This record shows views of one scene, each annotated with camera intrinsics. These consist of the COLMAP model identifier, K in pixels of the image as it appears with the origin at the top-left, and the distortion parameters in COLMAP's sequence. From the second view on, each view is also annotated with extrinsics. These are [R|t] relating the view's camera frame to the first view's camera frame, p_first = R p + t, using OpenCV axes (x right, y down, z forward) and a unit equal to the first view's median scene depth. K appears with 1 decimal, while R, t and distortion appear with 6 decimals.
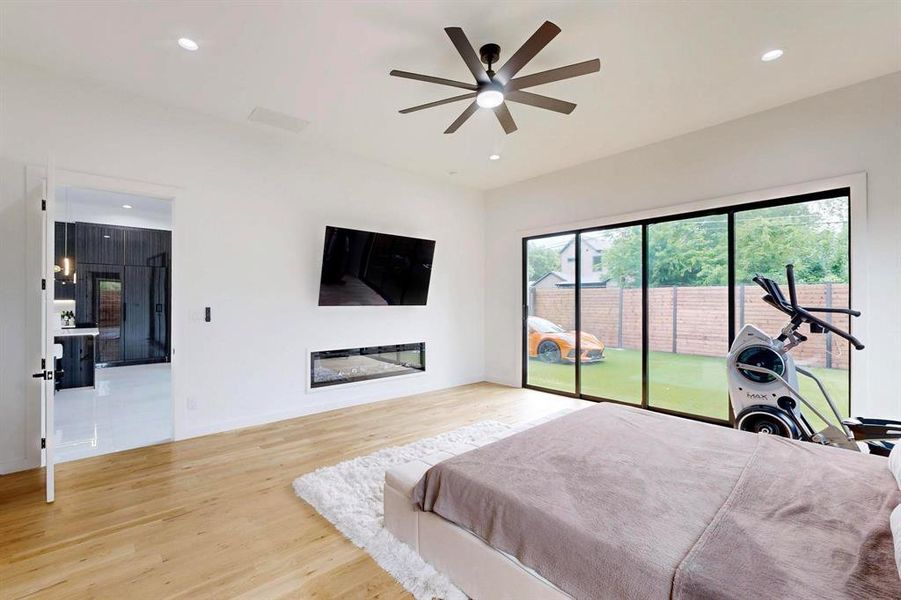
lens RADIAL K [[397.8, 0, 451.6], [0, 397.8, 299.9], [0, 0, 1]] dist [-0.001921, 0.000001]
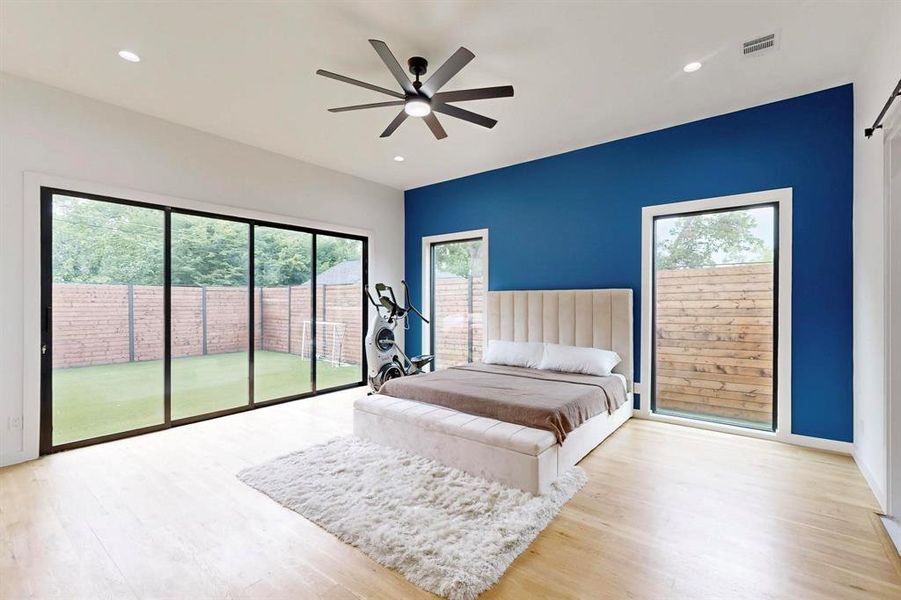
lens RADIAL K [[397.8, 0, 451.6], [0, 397.8, 299.9], [0, 0, 1]] dist [-0.001921, 0.000001]
pose [[-0.174944, 0.001548, 0.984577, -0.593978], [-0.001042, 0.999998, -0.001757, 0.002972], [-0.984578, -0.001333, -0.174942, 0.678625]]
